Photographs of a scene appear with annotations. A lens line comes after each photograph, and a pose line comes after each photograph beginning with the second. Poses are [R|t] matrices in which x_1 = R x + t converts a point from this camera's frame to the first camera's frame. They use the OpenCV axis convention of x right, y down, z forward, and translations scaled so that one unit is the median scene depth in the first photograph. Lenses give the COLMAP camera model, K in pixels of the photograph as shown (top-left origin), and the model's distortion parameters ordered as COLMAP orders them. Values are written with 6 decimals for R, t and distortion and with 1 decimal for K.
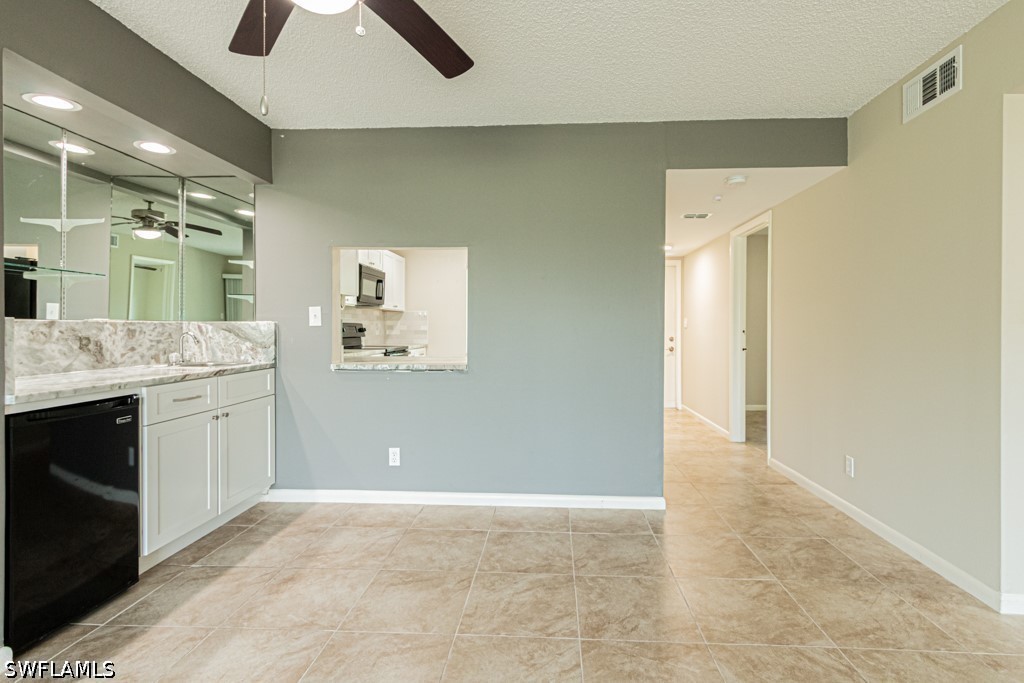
lens RADIAL K [[477.3, 0, 547.2], [0, 477.3, 328.1], [0, 0, 1]] dist [0.006185, -0.001113]
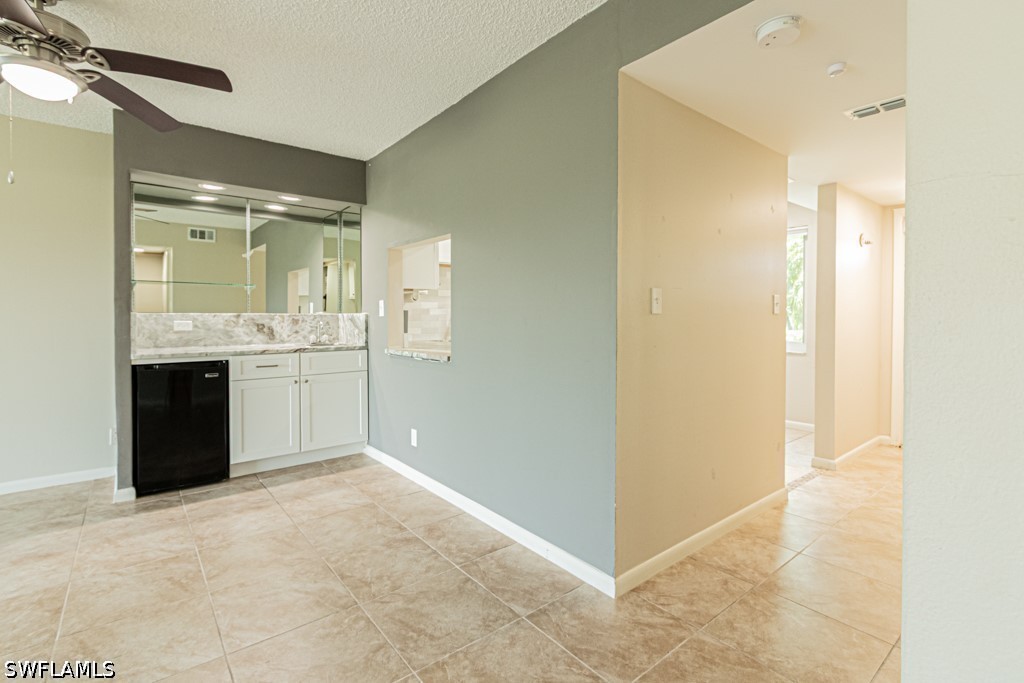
lens RADIAL K [[477.3, 0, 509.5], [0, 477.3, 320.6], [0, 0, 1]] dist [0.006185, -0.001113]
pose [[0.644616, 0.003473, -0.764499, 0.810733], [0.001353, 0.999983, 0.005683, -0.000247], [0.764506, -0.004697, 0.644600, 0.595064]]
